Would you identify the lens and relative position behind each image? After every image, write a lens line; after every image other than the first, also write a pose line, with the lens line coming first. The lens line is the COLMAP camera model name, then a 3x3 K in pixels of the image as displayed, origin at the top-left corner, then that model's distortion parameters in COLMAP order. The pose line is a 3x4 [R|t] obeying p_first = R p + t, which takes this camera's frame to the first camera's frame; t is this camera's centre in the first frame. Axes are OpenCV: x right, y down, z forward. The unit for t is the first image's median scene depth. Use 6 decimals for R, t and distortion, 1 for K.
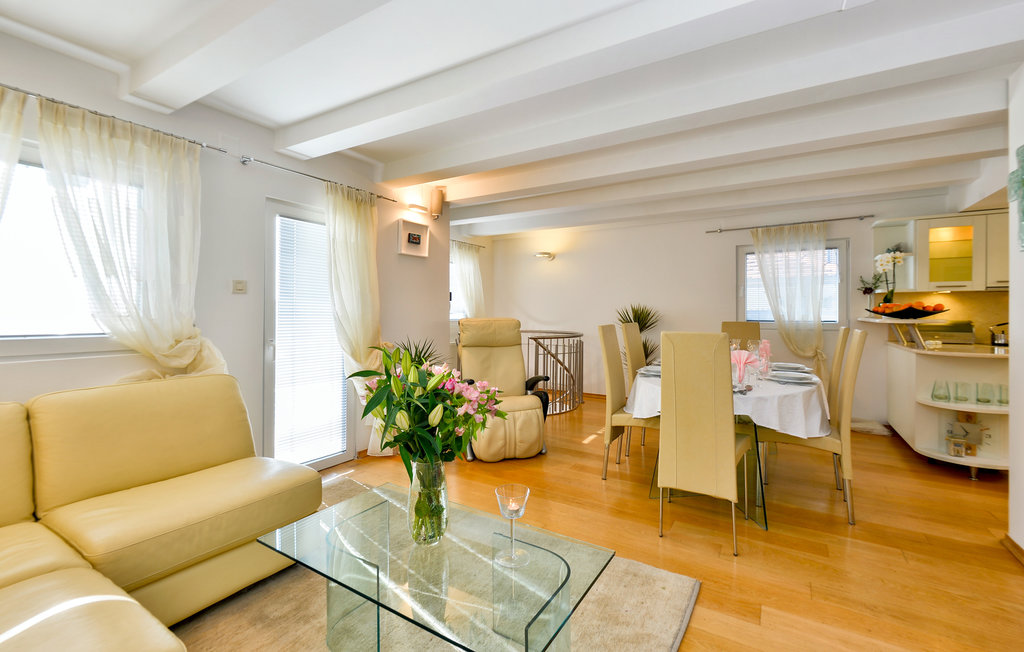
lens RADIAL K [[451.4, 0, 508.8], [0, 451.4, 310.7], [0, 0, 1]] dist [-0.000170, -0.000060]
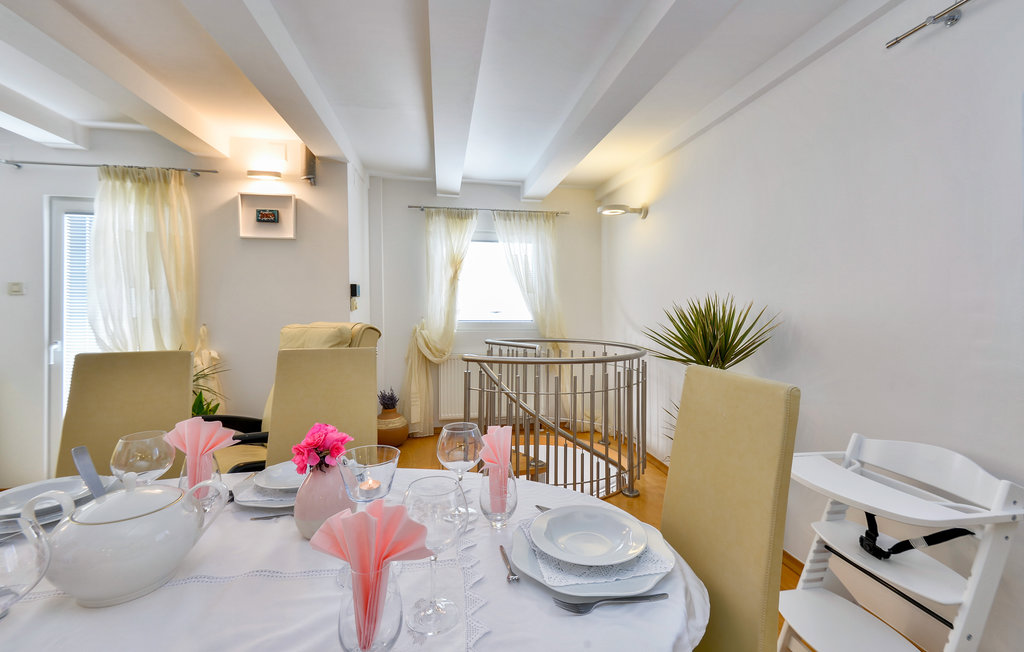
lens RADIAL K [[451.4, 0, 508.8], [0, 451.4, 310.7], [0, 0, 1]] dist [-0.000170, -0.000060]
pose [[0.642622, -0.001182, -0.766182, 0.636843], [0.001289, 0.999999, -0.000462, -0.000309], [0.766182, -0.000690, 0.642623, 0.834399]]
